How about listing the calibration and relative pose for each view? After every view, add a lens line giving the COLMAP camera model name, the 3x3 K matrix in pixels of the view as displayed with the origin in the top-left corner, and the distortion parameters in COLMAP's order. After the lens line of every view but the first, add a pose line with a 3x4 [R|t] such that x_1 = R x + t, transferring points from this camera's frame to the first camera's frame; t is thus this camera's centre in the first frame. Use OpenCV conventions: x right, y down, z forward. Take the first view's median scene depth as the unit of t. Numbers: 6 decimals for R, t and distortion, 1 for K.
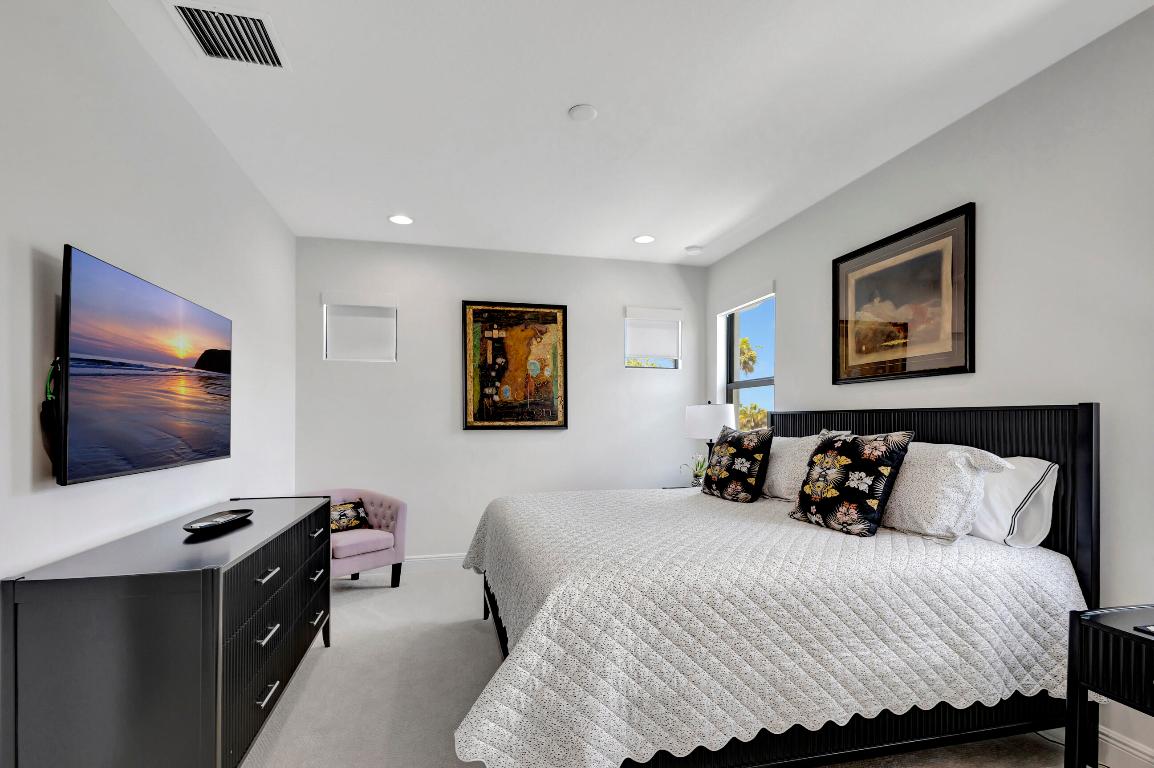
lens RADIAL K [[548.0, 0, 550.9], [0, 548.0, 422.9], [0, 0, 1]] dist [0.020263, 0.000449]
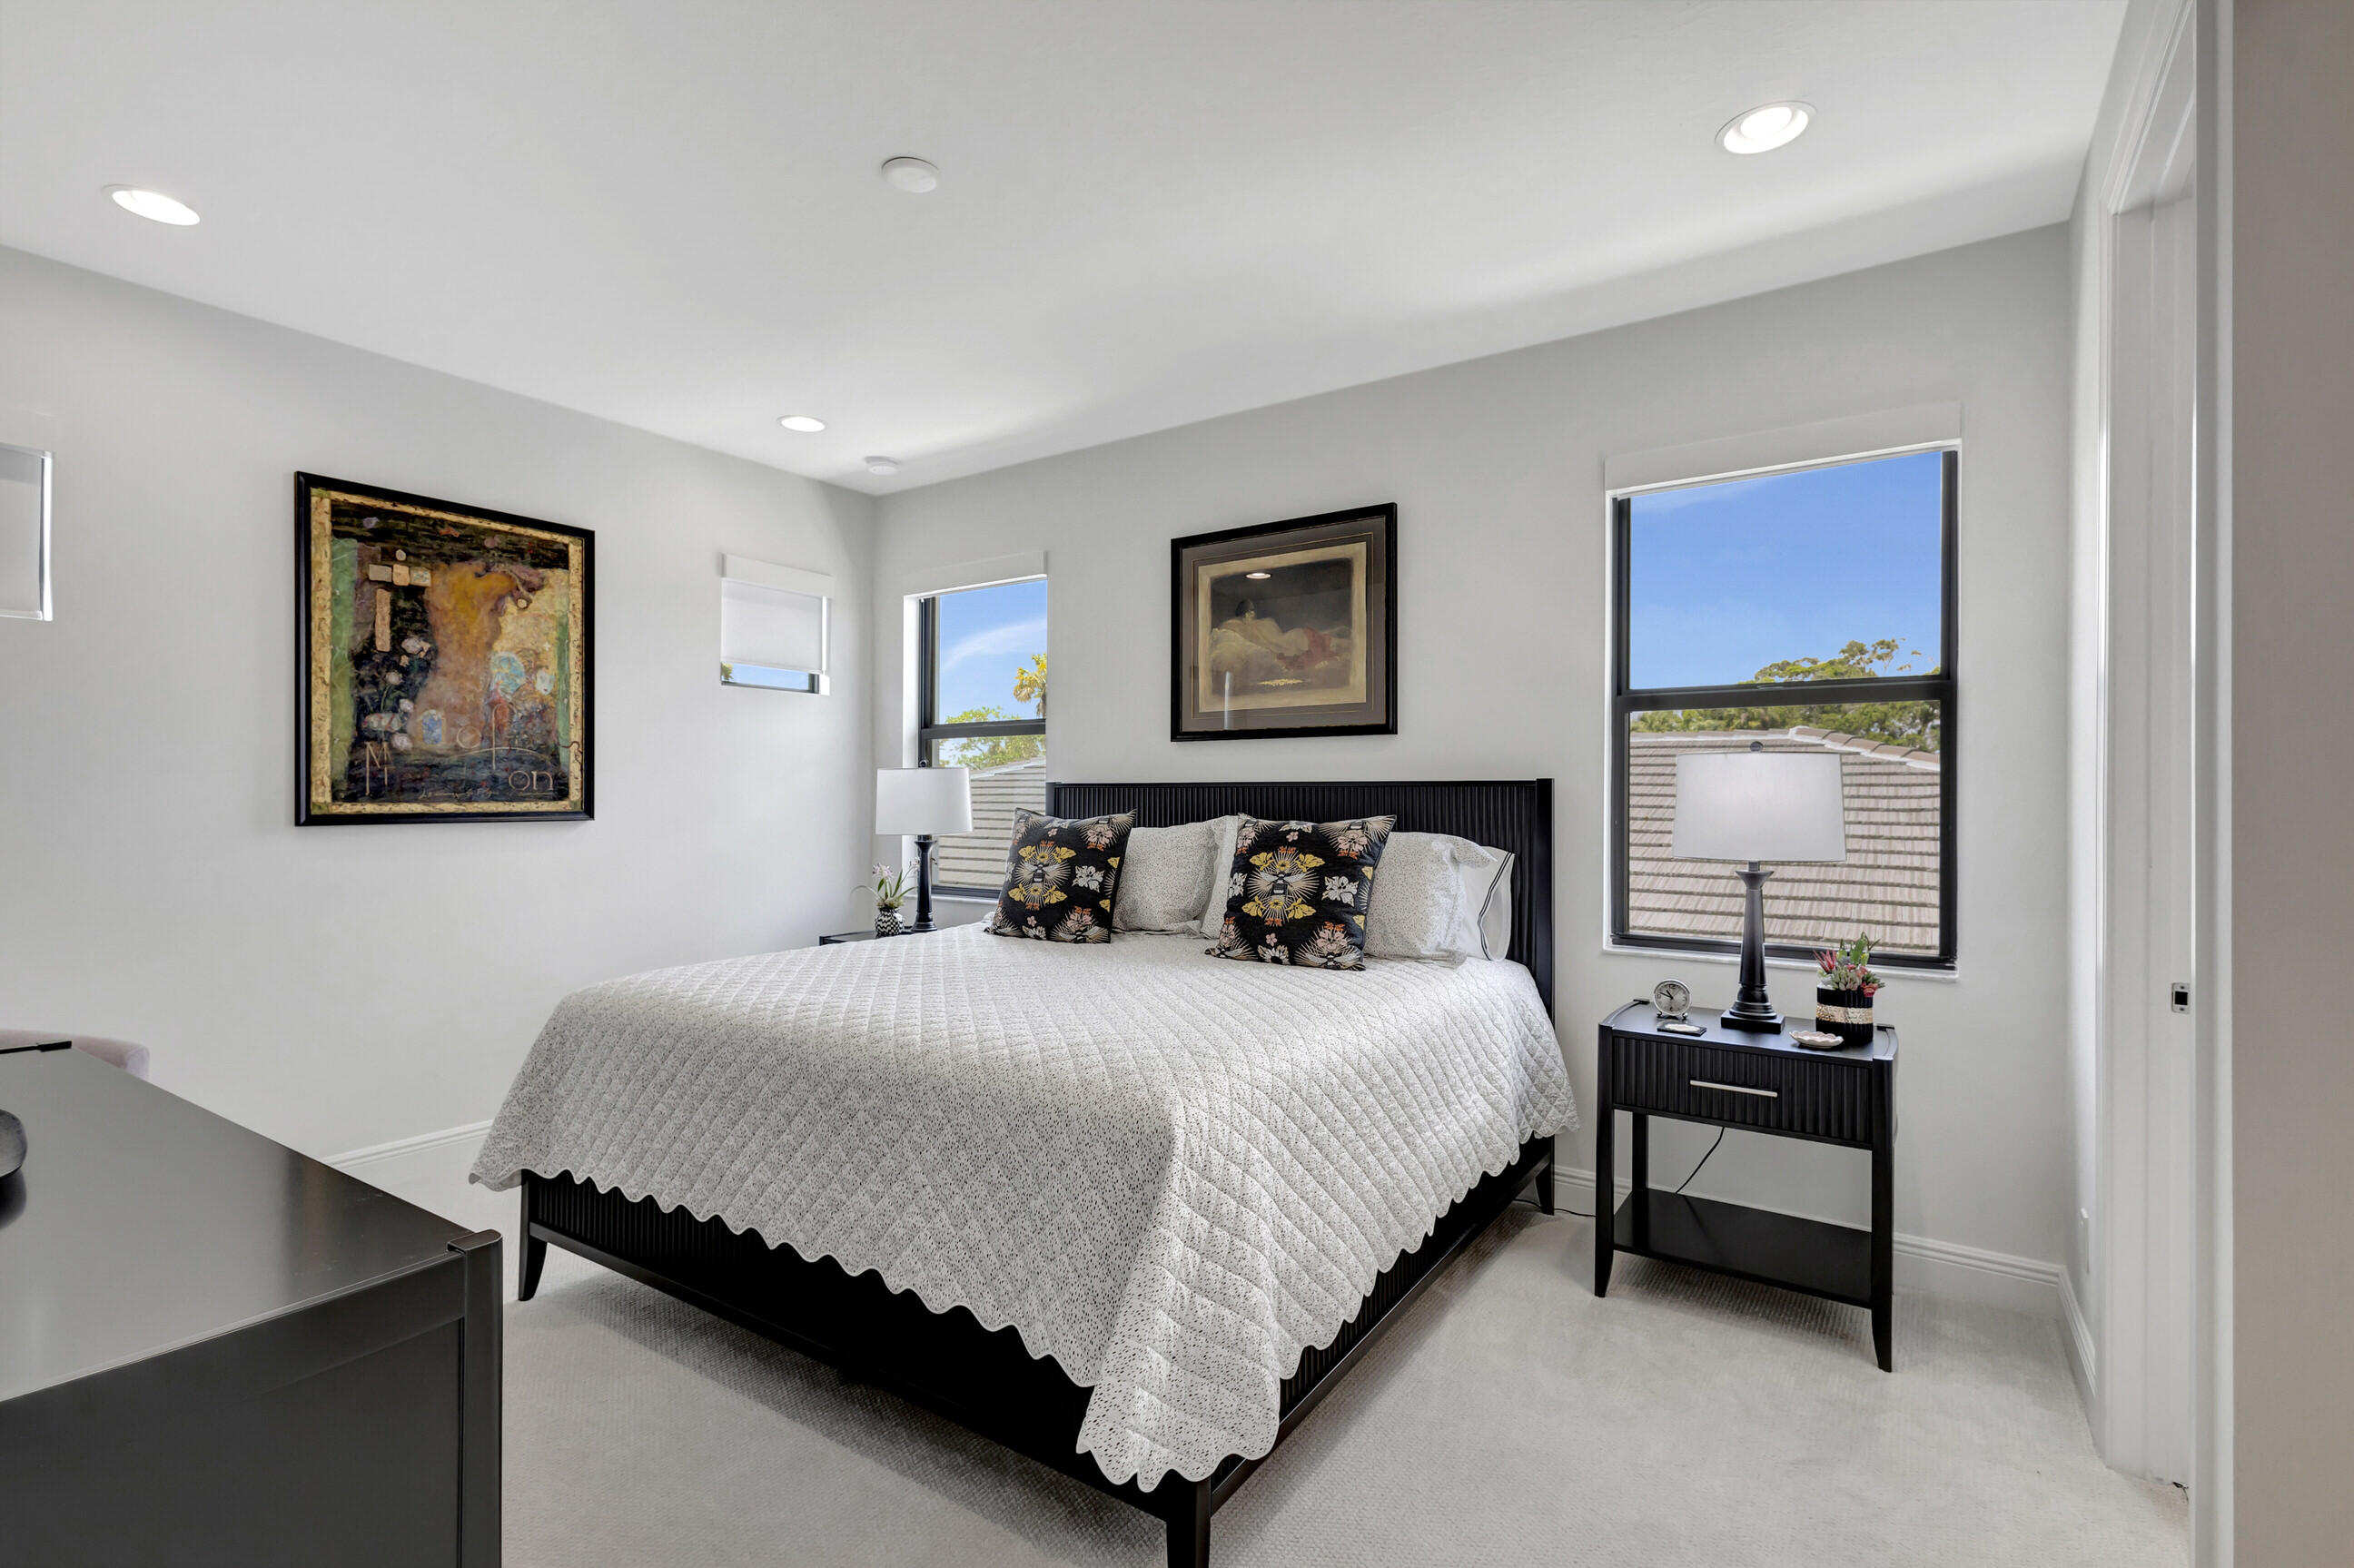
lens RADIAL K [[1101.7, 0, 1173.7], [0, 1101.7, 793.4], [0, 0, 1]] dist [0.016936, -0.000363]
pose [[0.740963, 0.001272, 0.671544, -0.226012], [0.003669, 0.999976, -0.005943, -0.002453], [-0.671535, 0.006867, 0.740941, 0.061216]]
